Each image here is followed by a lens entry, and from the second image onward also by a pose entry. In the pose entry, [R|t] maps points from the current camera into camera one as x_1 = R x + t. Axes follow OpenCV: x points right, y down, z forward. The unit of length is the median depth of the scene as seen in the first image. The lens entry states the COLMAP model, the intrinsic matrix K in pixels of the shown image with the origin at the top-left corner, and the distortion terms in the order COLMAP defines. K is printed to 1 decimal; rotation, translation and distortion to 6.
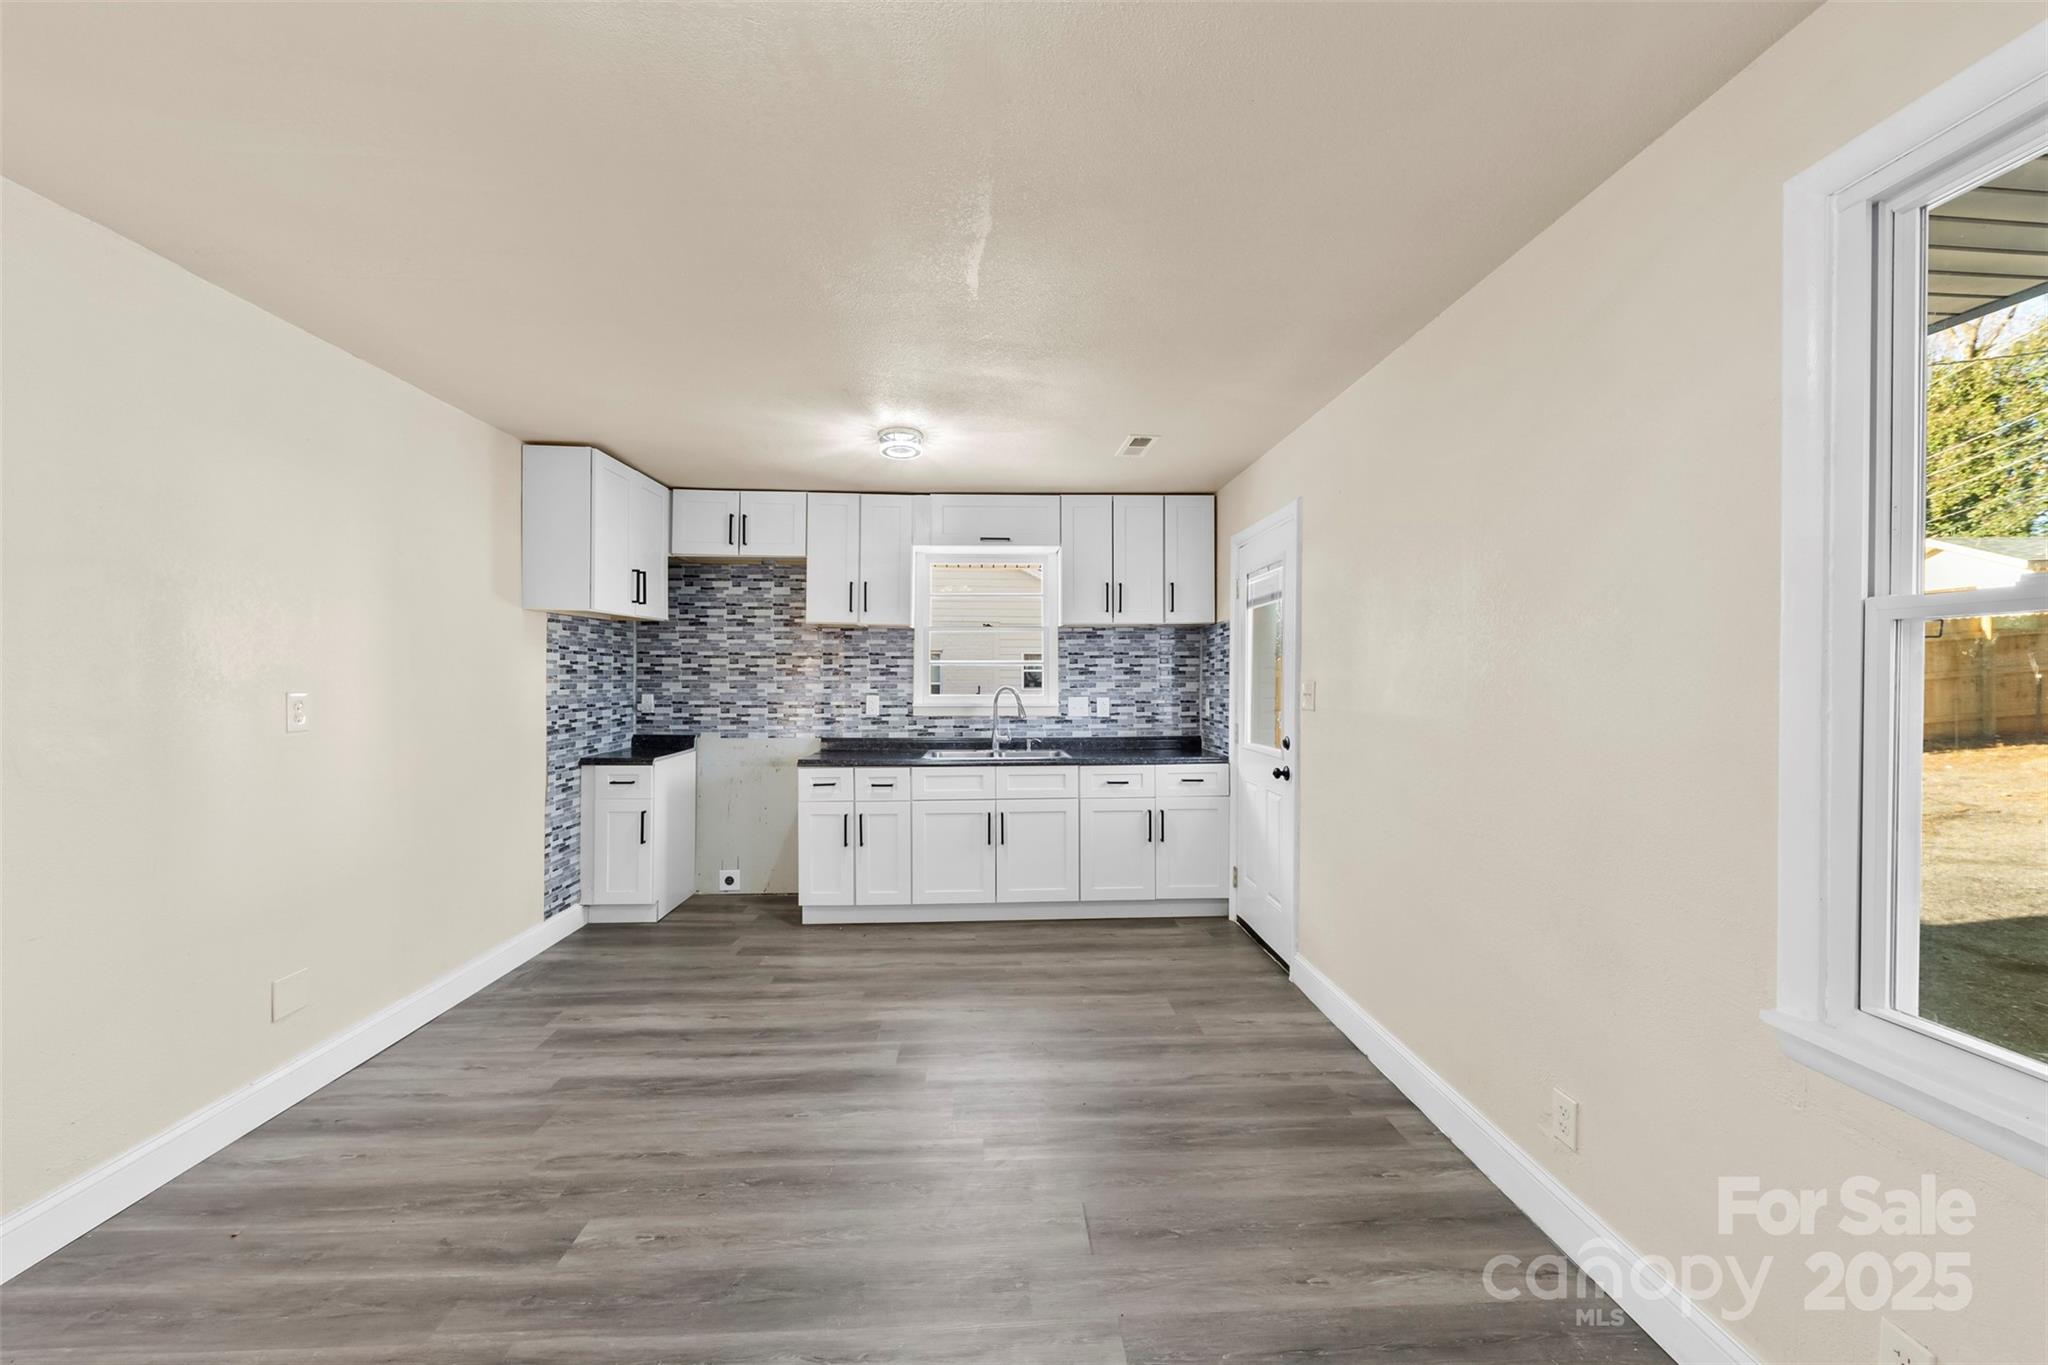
lens RADIAL K [[798.6, 0, 1024.9], [0, 798.6, 677.8], [0, 0, 1]] dist [0.014348, -0.005449]
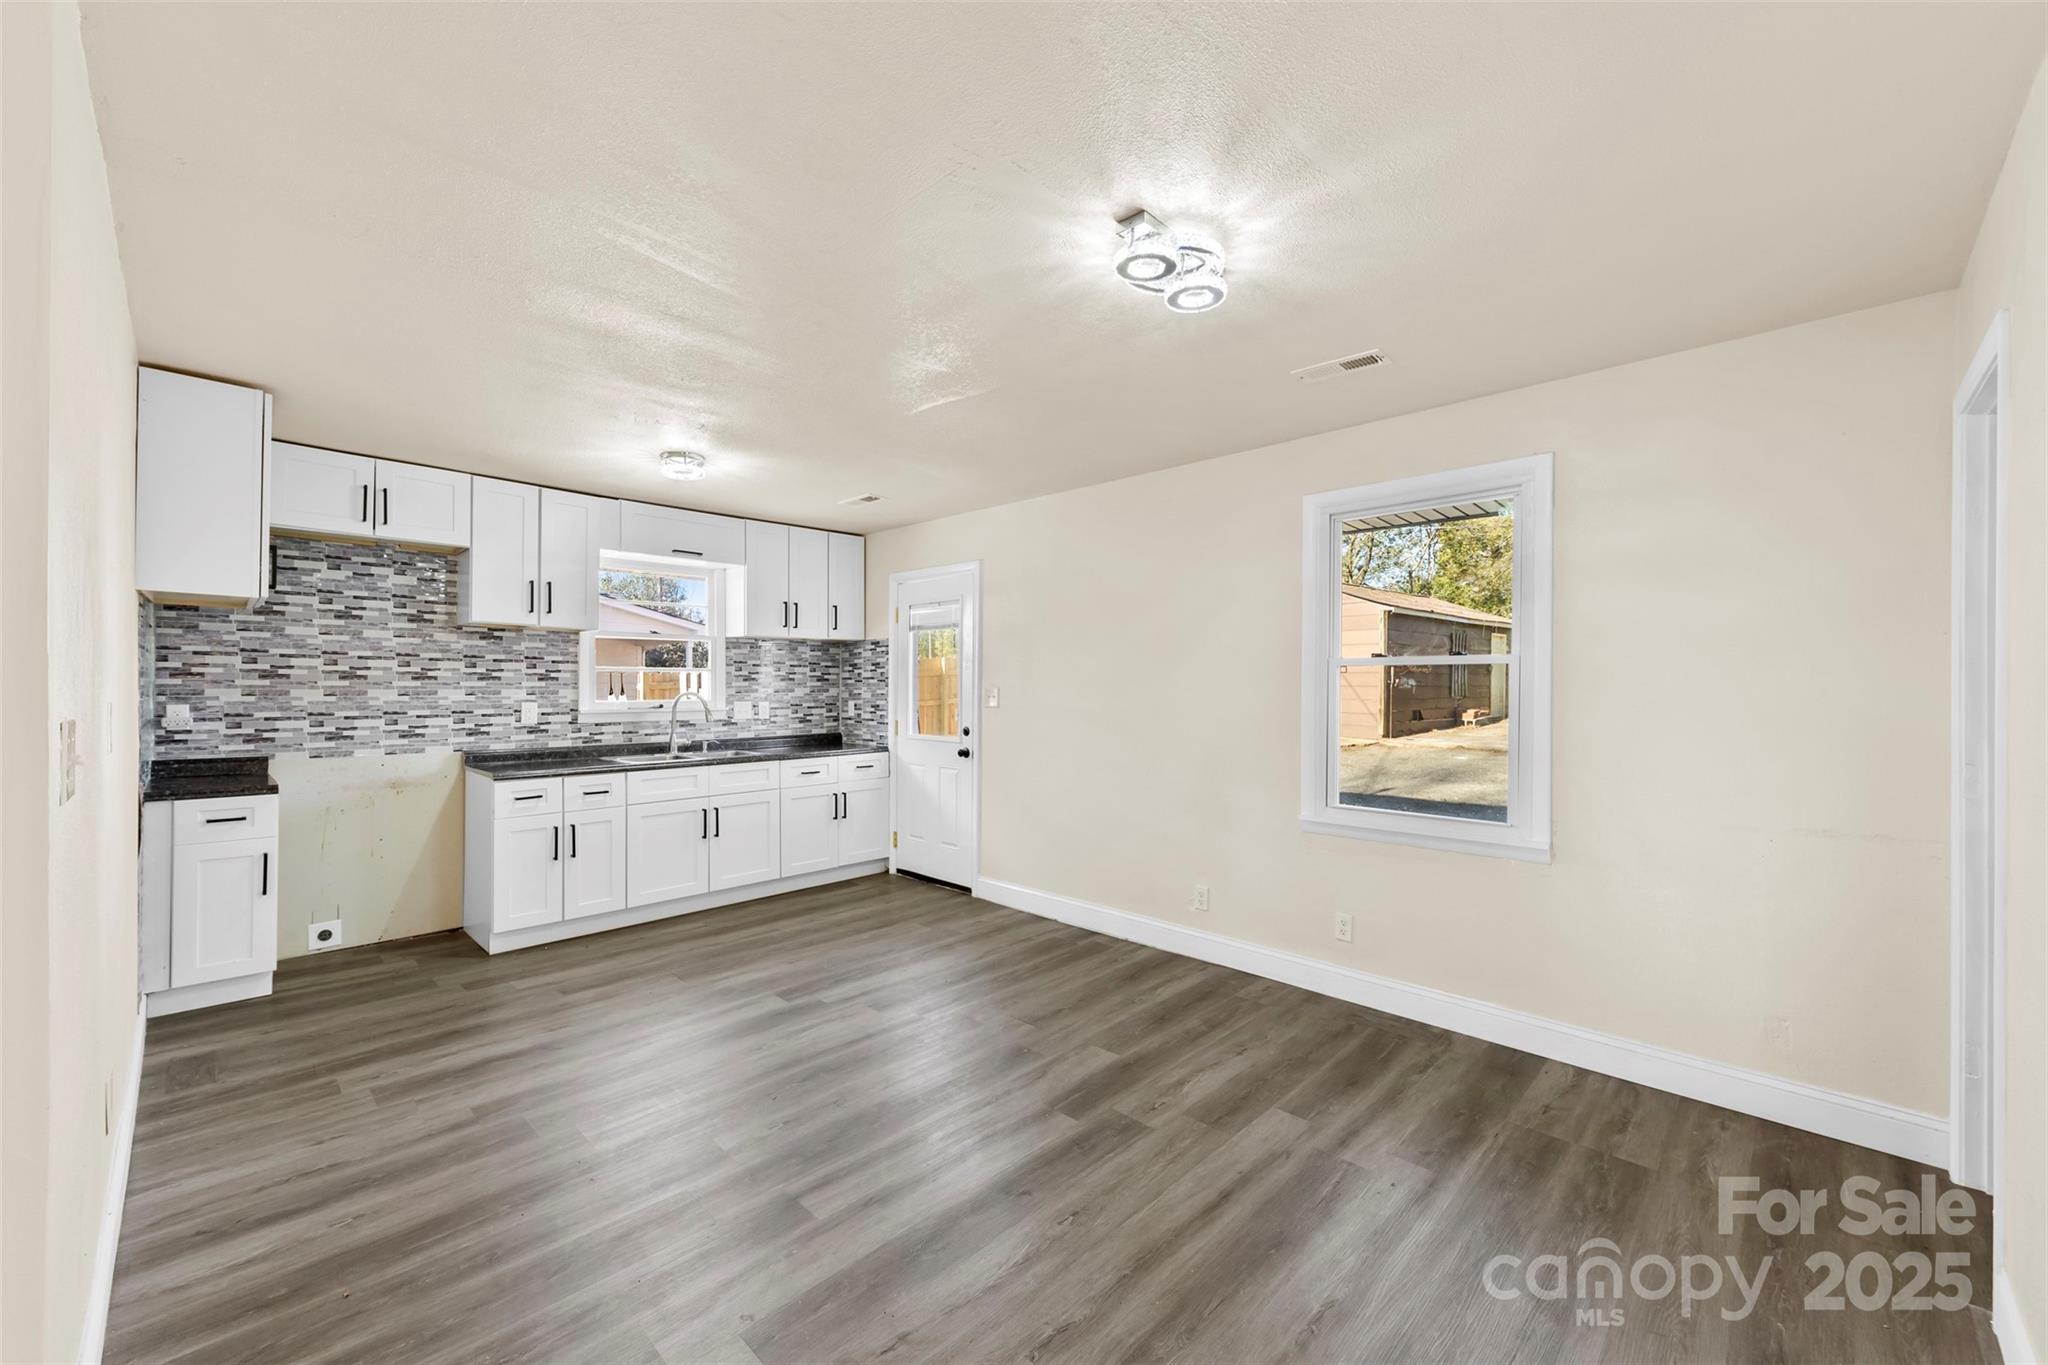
lens RADIAL K [[798.6, 0, 1035.7], [0, 798.6, 684.5], [0, 0, 1]] dist [0.014348, -0.005449]
pose [[0.722320, 0.003159, 0.691552, -0.521833], [-0.003314, 0.999994, -0.001107, 0.000361], [-0.691551, -0.001493, 0.722326, -0.095730]]
